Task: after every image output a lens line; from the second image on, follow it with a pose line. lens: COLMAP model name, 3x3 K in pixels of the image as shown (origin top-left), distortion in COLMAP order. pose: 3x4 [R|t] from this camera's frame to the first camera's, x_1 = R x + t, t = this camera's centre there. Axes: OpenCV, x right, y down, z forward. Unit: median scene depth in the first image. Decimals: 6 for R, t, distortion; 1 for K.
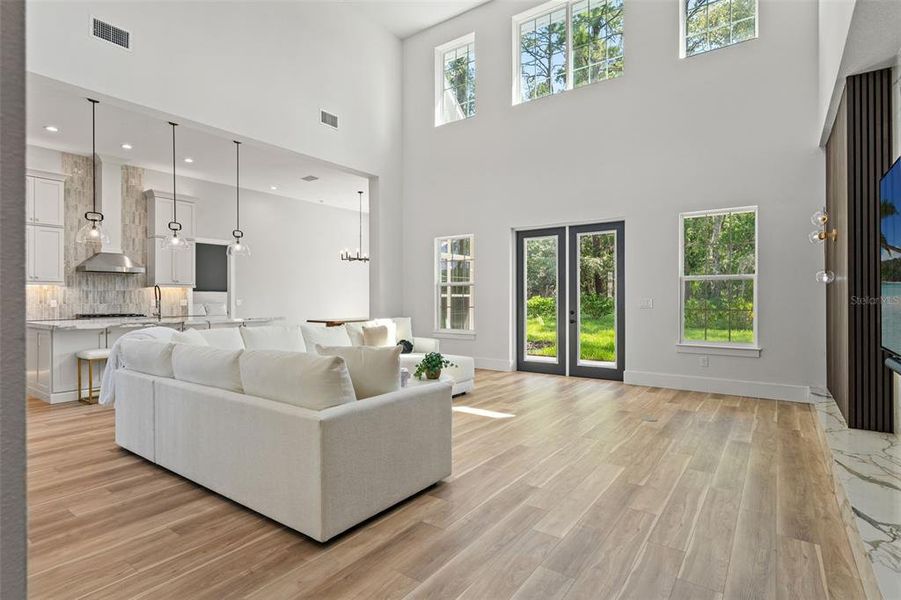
lens RADIAL K [[456.1, 0, 446.4], [0, 456.1, 297.0], [0, 0, 1]] dist [-0.007659, 0.002470]
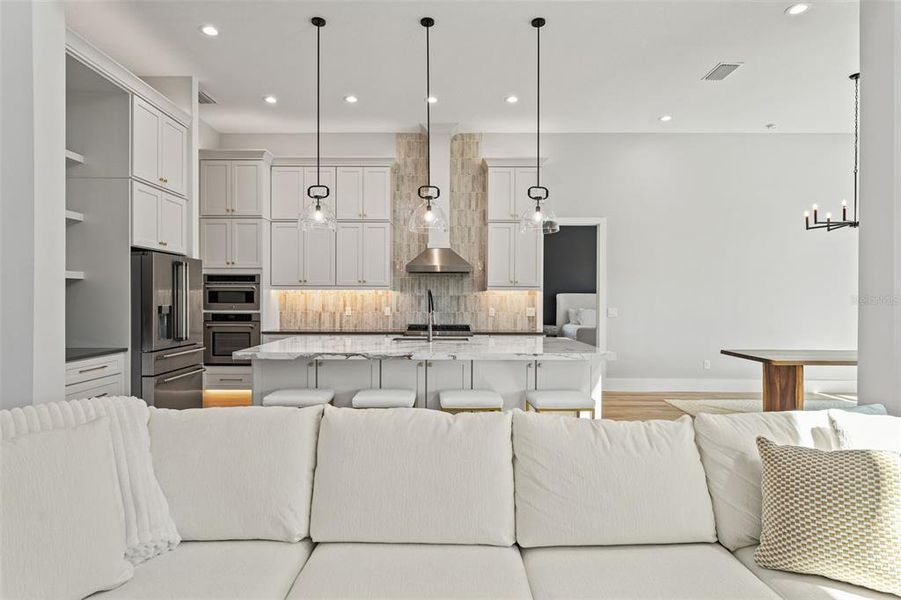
lens RADIAL K [[487.7, 0, 447.5], [0, 487.7, 300.4], [0, 0, 1]] dist [-0.001038, -0.004008]
pose [[0.587121, 0.008533, -0.809454, -0.050984], [-0.001372, 0.999953, 0.009547, -0.016235], [0.809498, -0.004495, 0.587105, 0.586872]]
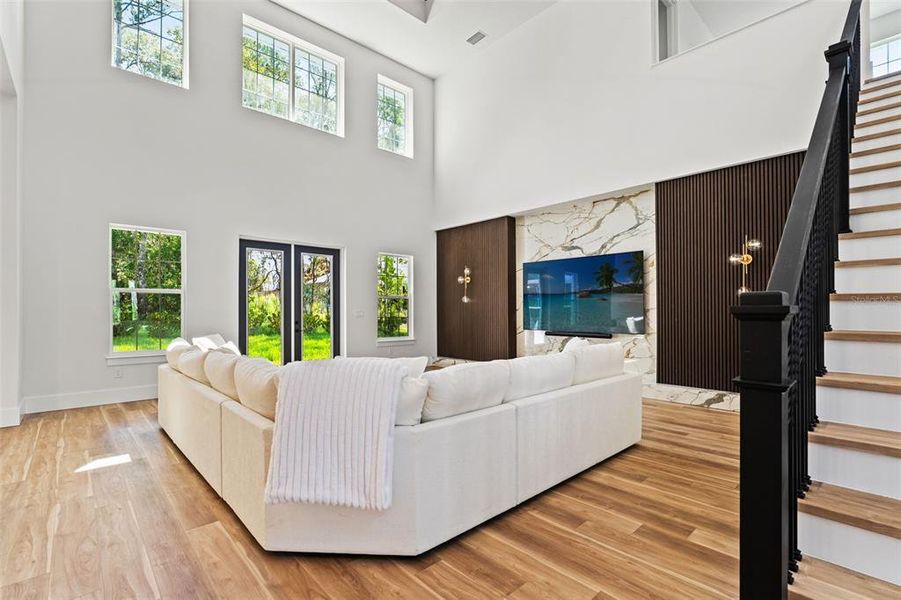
lens RADIAL K [[415.8, 0, 444.8], [0, 415.8, 306.7], [0, 0, 1]] dist [-0.004677, -0.000343]
pose [[0.204408, 0.010649, 0.978828, -0.640754], [-0.002775, 0.999943, -0.010299, 0.004355], [-0.978882, -0.000611, 0.204426, 0.439477]]
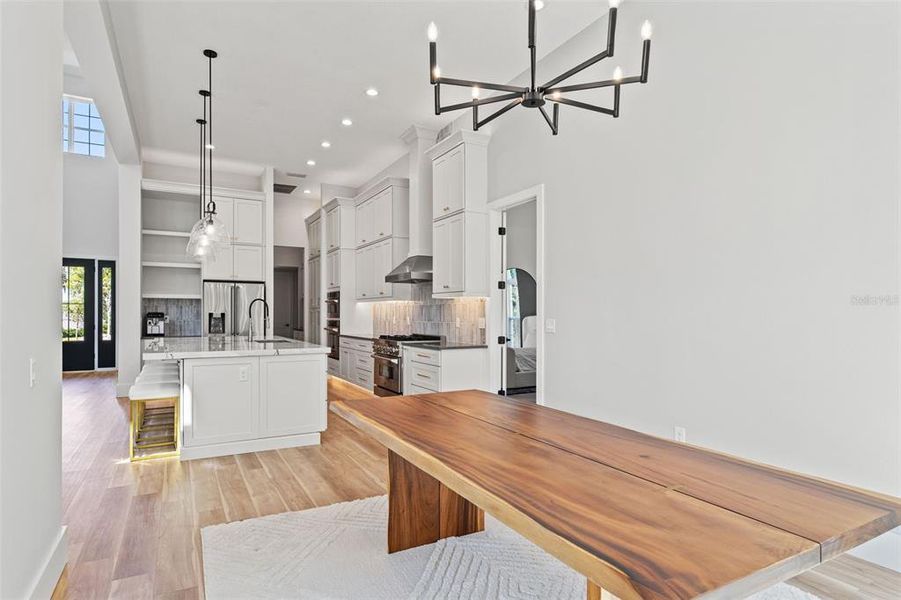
lens RADIAL K [[487.7, 0, 454.9], [0, 487.7, 315.6], [0, 0, 1]] dist [-0.001038, -0.004008]
pose [[-0.409553, 0.004819, -0.912273, -0.007262], [0.003339, 0.999987, 0.003783, 0.000855], [0.912280, -0.001496, -0.409564, 1.593422]]
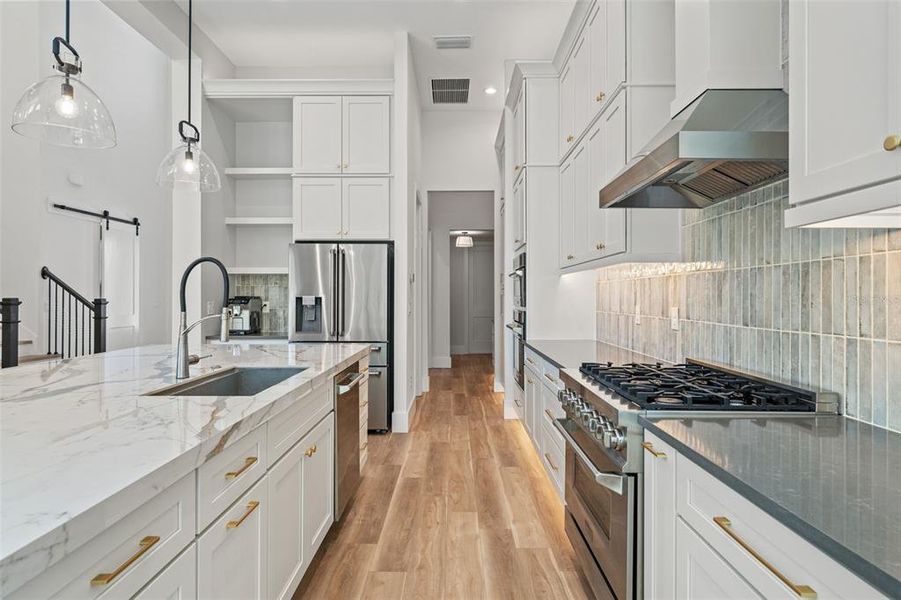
lens RADIAL K [[502.0, 0, 448.1], [0, 502.0, 297.9], [0, 0, 1]] dist [-0.004405, -0.001403]
pose [[-0.818601, 0.003956, -0.574349, -0.561322], [0.004930, 0.999988, -0.000139, -0.000831], [0.574341, -0.002945, -0.818611, 1.287050]]
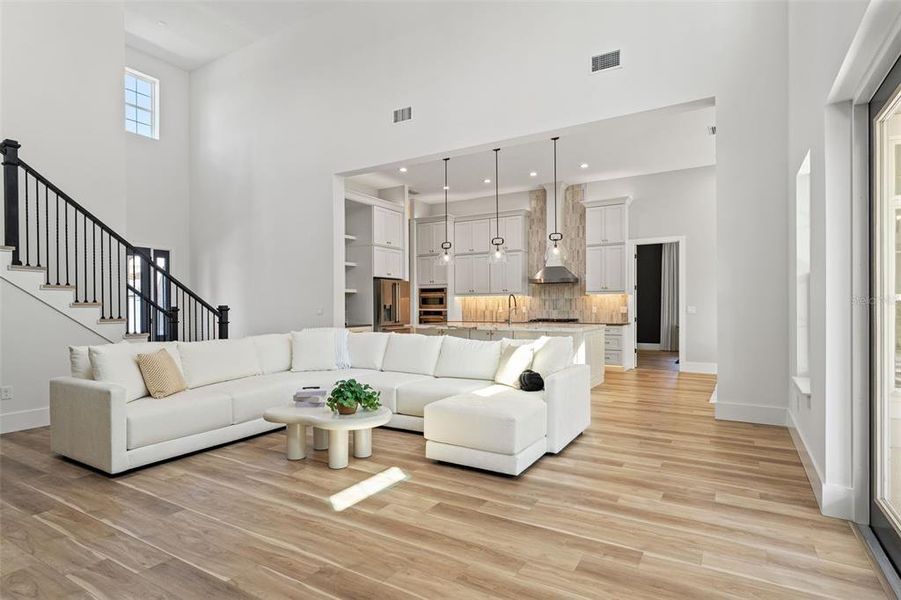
lens RADIAL K [[475.7, 0, 451.3], [0, 475.7, 304.7], [0, 0, 1]] dist [-0.005903, 0.002333]
pose [[0.088770, -0.001167, -0.996051, 0.504951], [0.008046, 0.999968, -0.000454, -0.000925], [0.996020, -0.007974, 0.088777, 0.719080]]
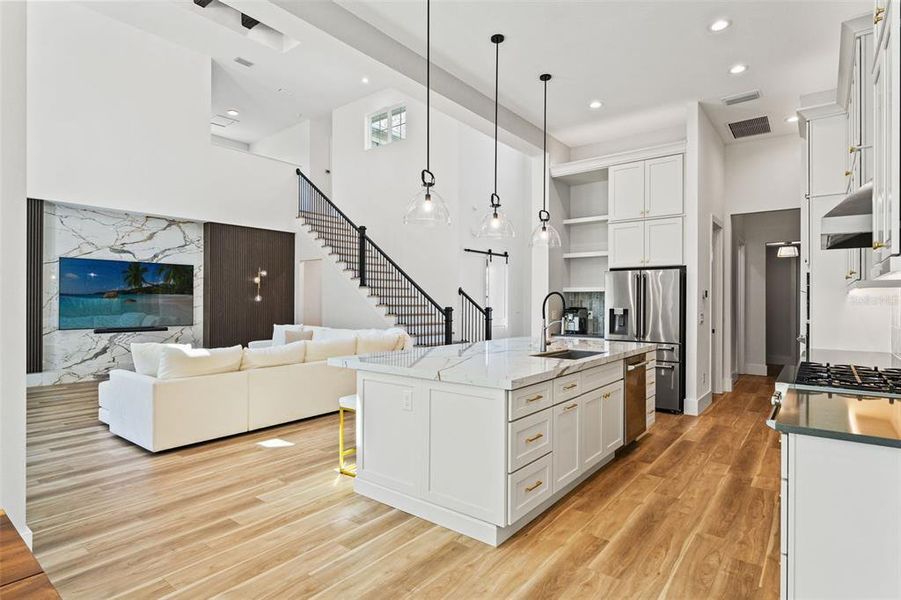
lens RADIAL K [[475.7, 0, 450.1], [0, 475.7, 297.9], [0, 0, 1]] dist [-0.005903, 0.002333]
pose [[-0.999247, -0.001010, 0.038785, -0.513510], [-0.001509, 0.999916, -0.012836, -0.010789], [-0.038769, -0.012885, -0.999165, 1.525501]]
